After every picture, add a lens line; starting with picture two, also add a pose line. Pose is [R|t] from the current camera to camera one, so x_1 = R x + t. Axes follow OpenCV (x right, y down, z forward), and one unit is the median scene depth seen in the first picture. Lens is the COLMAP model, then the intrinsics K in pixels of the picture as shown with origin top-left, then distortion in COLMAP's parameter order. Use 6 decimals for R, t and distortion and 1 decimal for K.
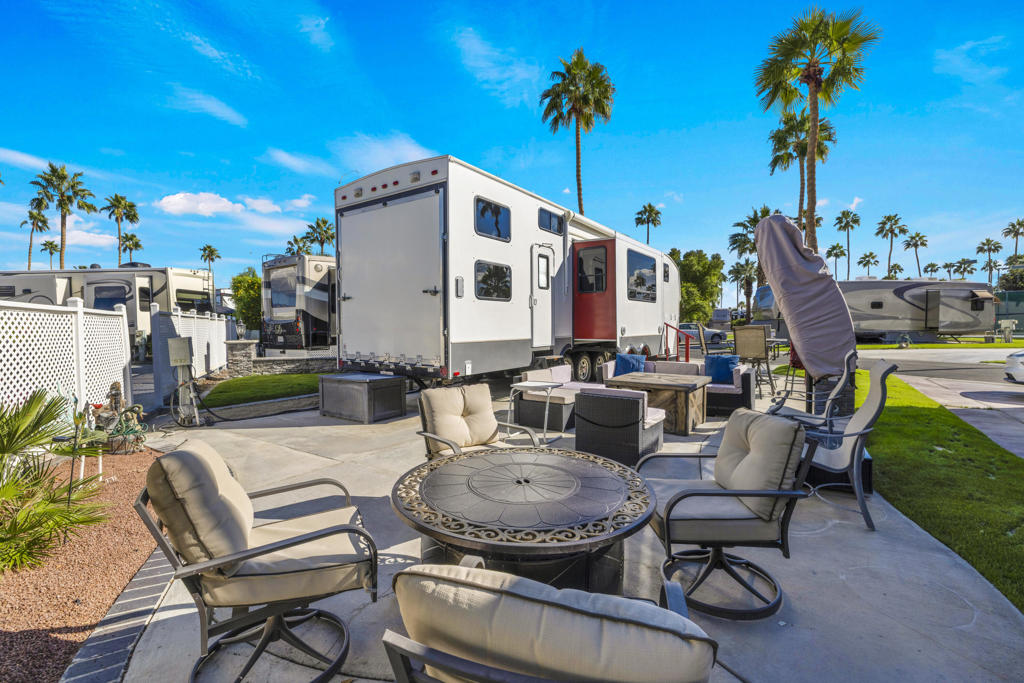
lens RADIAL K [[442.1, 0, 495.9], [0, 442.1, 345.1], [0, 0, 1]] dist [0.002644, 0.000376]
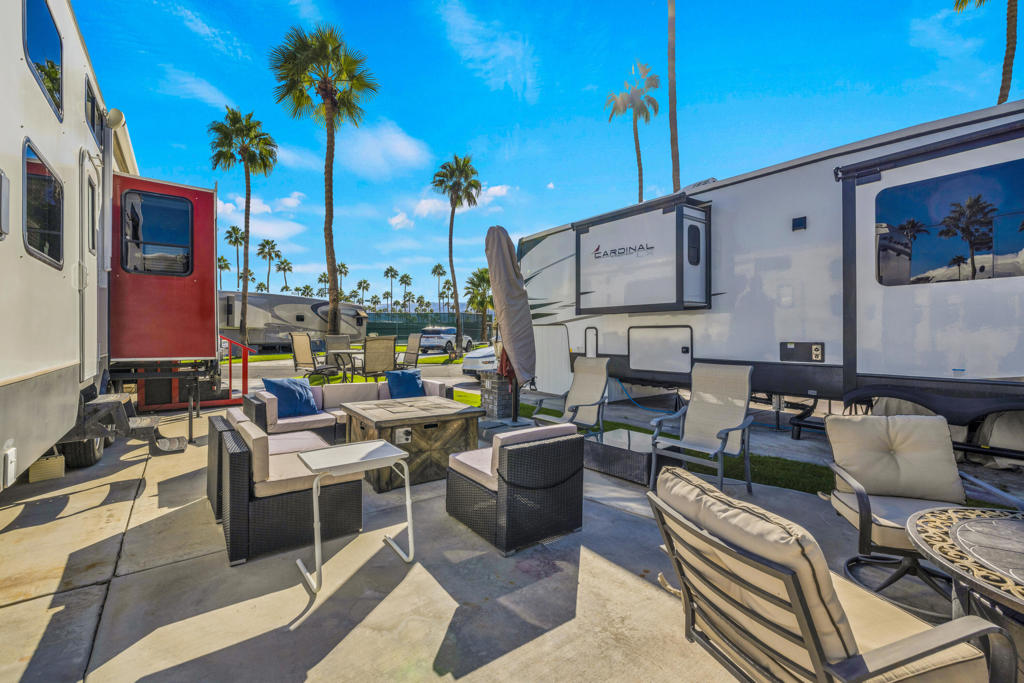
lens RADIAL K [[447.9, 0, 519.4], [0, 447.9, 333.4], [0, 0, 1]] dist [0.002952, 0.000229]
pose [[0.283086, 0.010893, 0.959033, -0.139345], [0.037613, 0.999040, -0.022450, -0.010809], [-0.958357, 0.042428, 0.282404, 0.287993]]
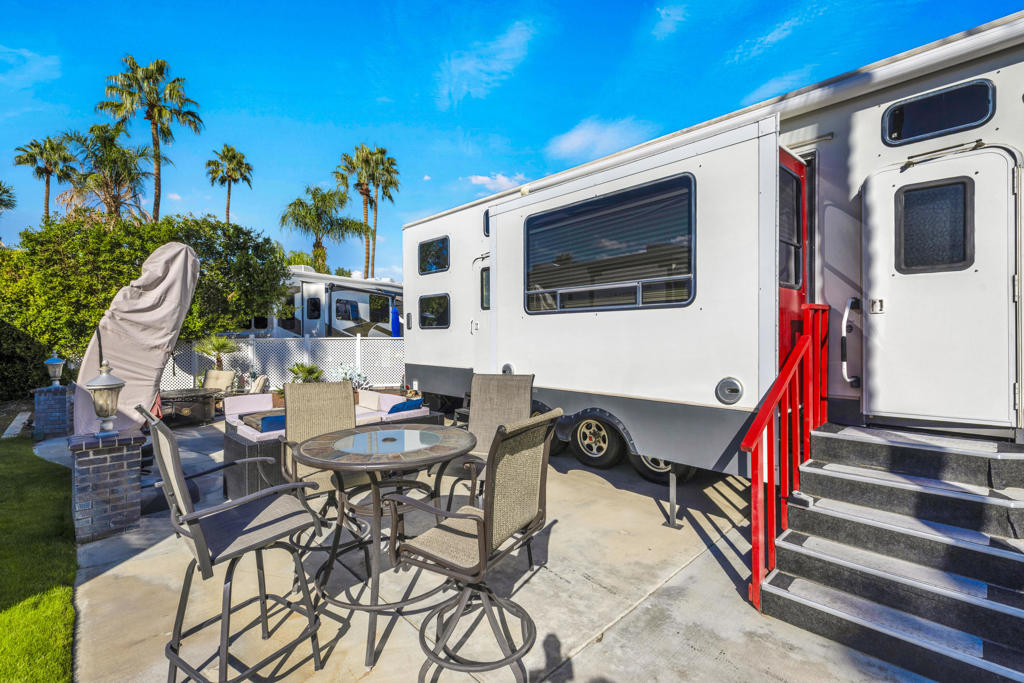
lens RADIAL K [[464.3, 0, 508.1], [0, 464.3, 335.8], [0, 0, 1]] dist [0.001355, 0.000038]
pose [[-0.182579, 0.012019, -0.983118, 0.611324], [-0.031299, 0.999347, 0.018030, -0.061501], [0.982693, 0.034063, -0.182084, 0.777003]]
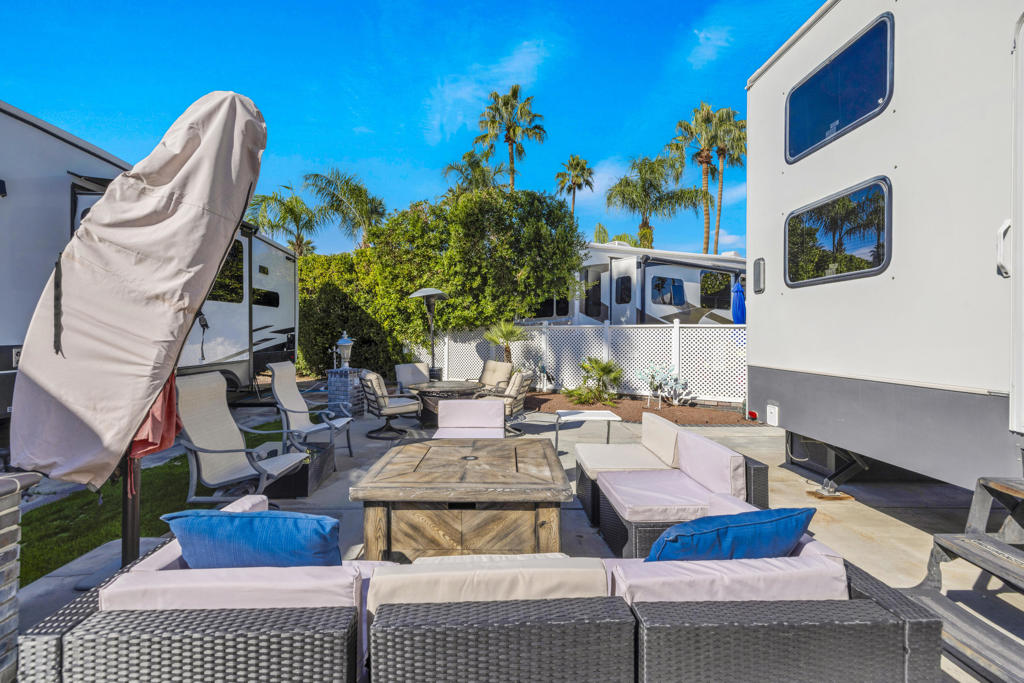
lens RADIAL K [[449.5, 0, 492.0], [0, 449.5, 337.5], [0, 0, 1]] dist [0.001940, 0.000149]
pose [[-0.805251, 0.005060, -0.592913, 0.294235], [-0.024495, 0.998826, 0.041792, -0.031723], [0.592428, 0.048176, -0.804182, 0.649162]]
